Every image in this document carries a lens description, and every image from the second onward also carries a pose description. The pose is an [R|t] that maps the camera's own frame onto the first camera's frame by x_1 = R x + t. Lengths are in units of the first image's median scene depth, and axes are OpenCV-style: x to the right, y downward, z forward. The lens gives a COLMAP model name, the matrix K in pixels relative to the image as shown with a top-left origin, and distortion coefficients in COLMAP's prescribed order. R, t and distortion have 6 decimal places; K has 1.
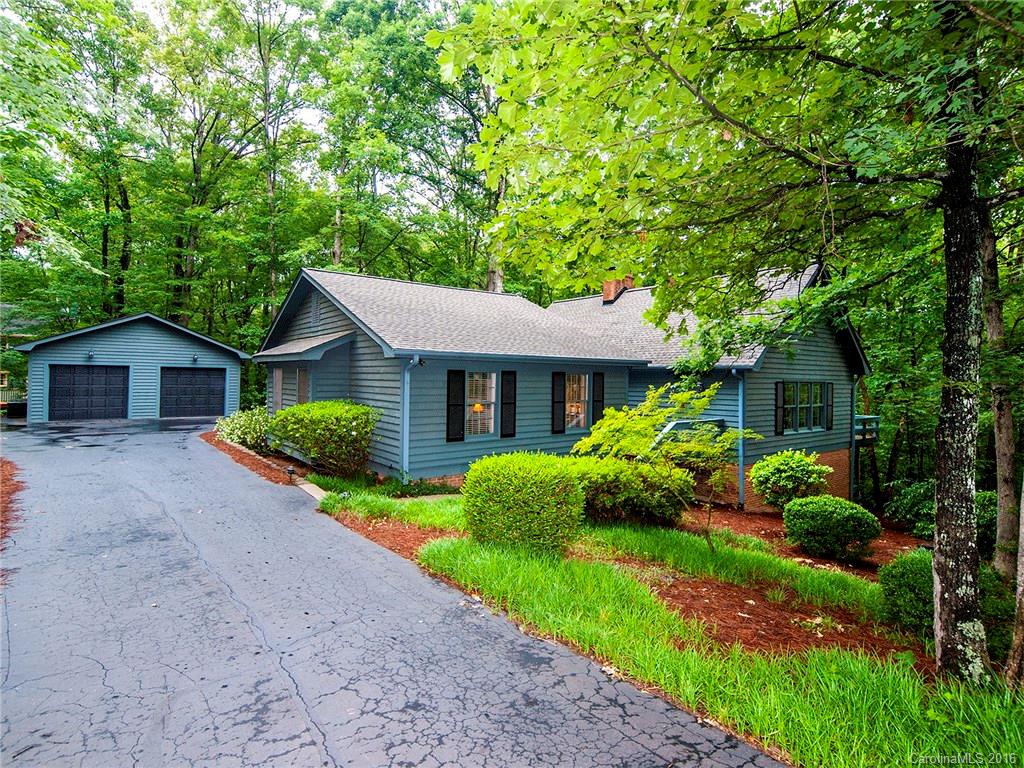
lens RADIAL K [[531.3, 0, 511.4], [0, 531.3, 364.3], [0, 0, 1]] dist [0.034845, 0.000056]
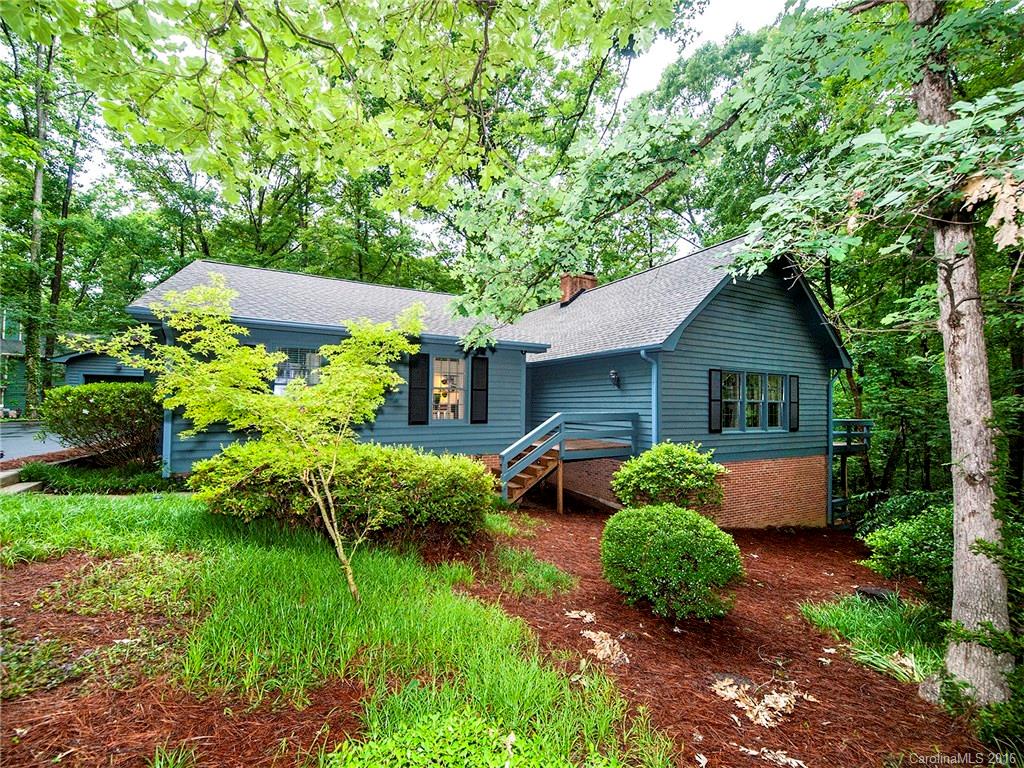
lens RADIAL K [[430.9, 0, 510.3], [0, 430.9, 379.8], [0, 0, 1]] dist [0.044471, -0.012477]
pose [[0.988446, -0.009687, -0.151266, 0.259615], [0.004684, 0.999431, -0.033397, 0.062578], [0.151504, 0.032303, 0.987929, 0.256566]]
